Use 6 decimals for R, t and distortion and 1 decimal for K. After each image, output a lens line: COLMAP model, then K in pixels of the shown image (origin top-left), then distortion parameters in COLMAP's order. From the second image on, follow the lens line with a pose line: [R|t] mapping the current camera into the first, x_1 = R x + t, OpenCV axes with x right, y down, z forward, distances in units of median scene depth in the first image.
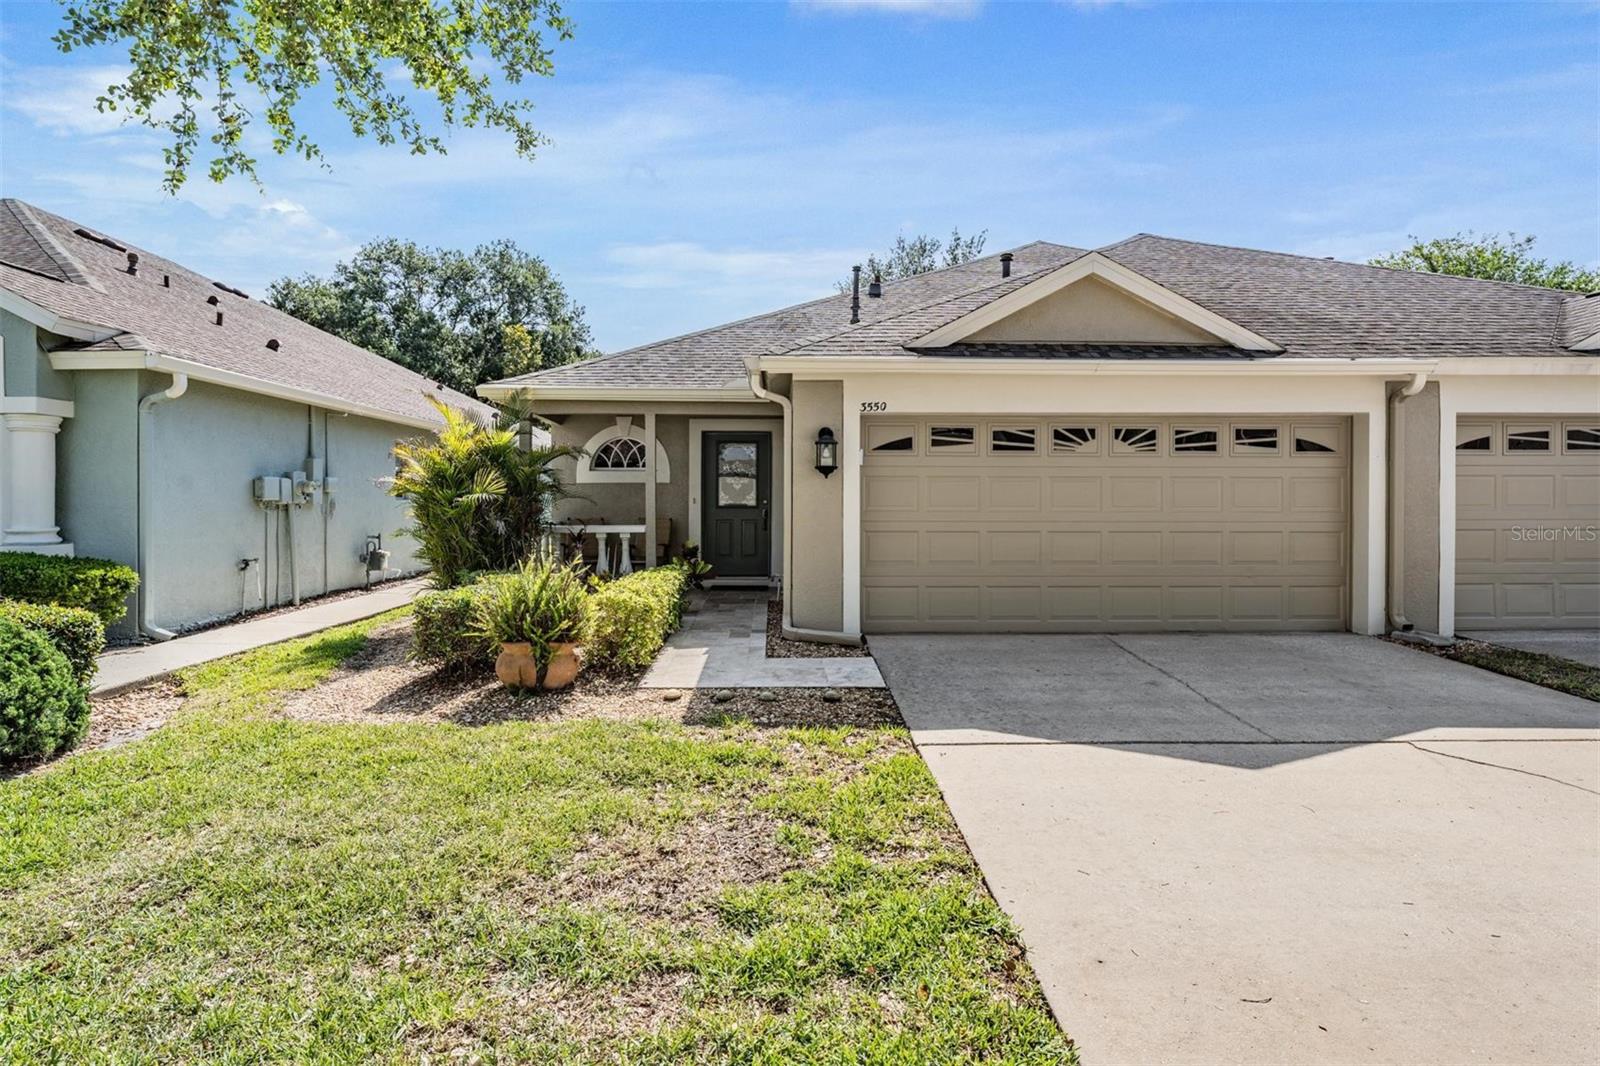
lens RADIAL K [[822.4, 0, 773.3], [0, 822.4, 497.5], [0, 0, 1]] dist [0.000593, 0.000672]
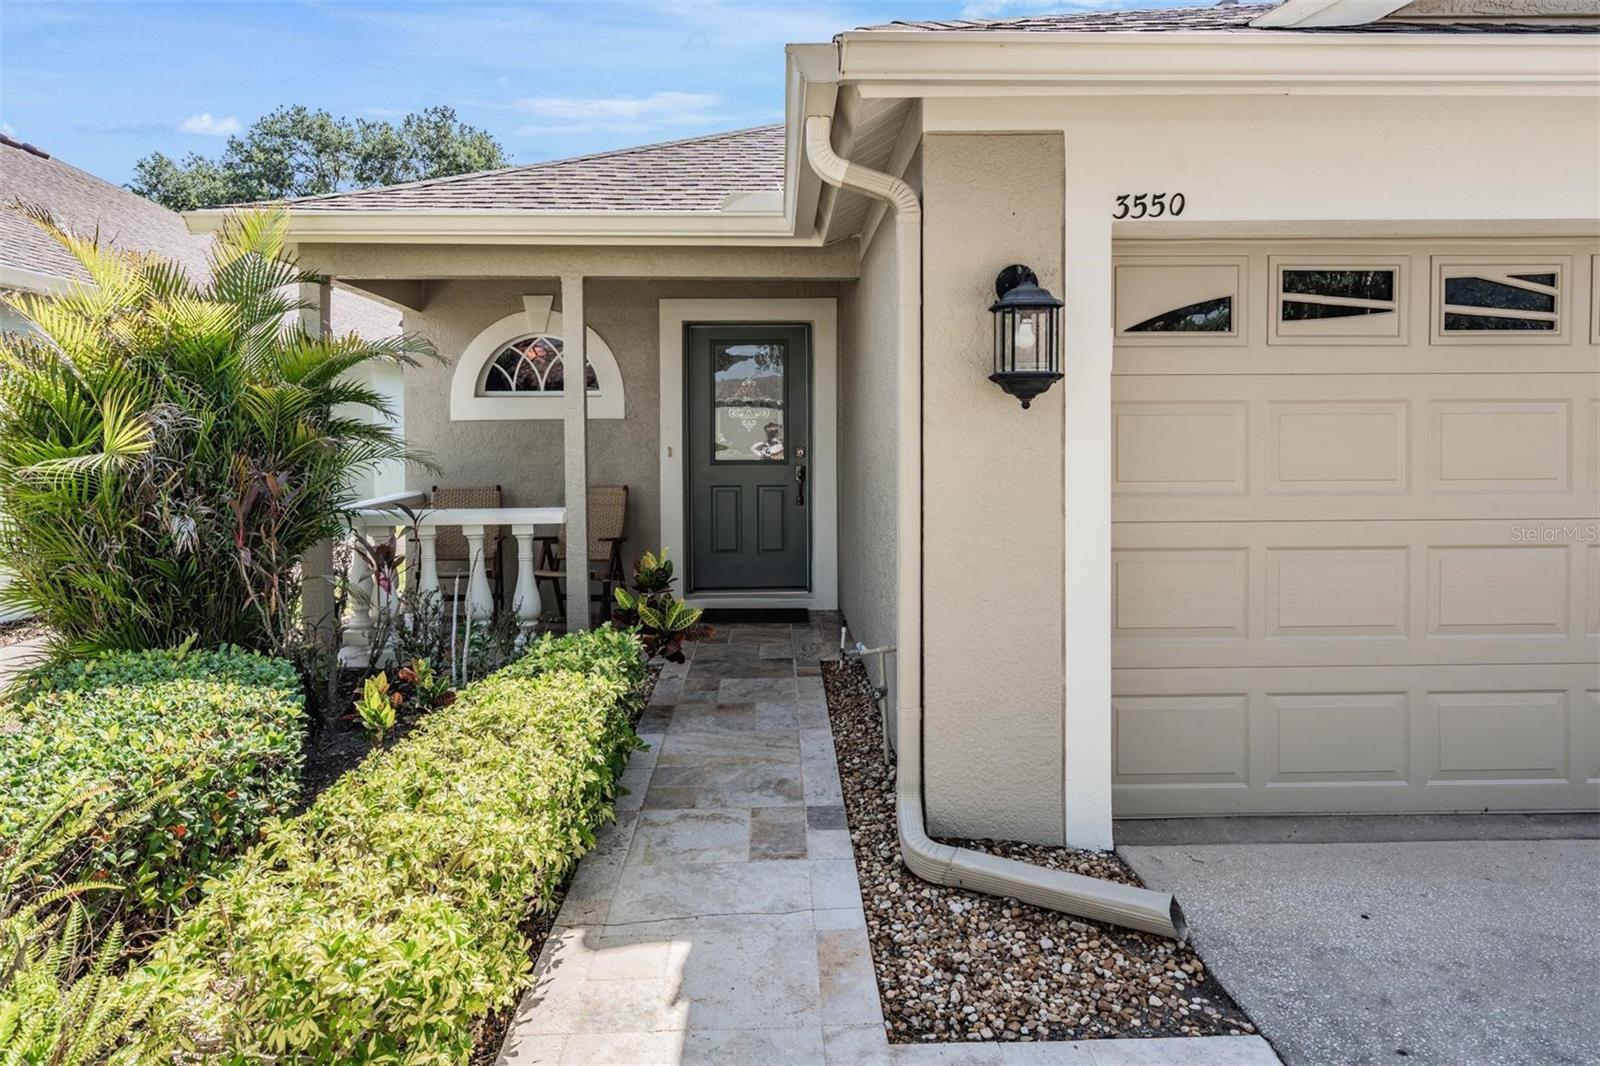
lens RADIAL K [[928.6, 0, 791.6], [0, 928.6, 450.6], [0, 0, 1]] dist [0.002610, 0.000939]
pose [[0.999870, -0.008793, 0.013530, -0.037433], [0.008481, 0.999701, 0.022926, -0.014610], [-0.013728, -0.022808, 0.999646, 0.579596]]
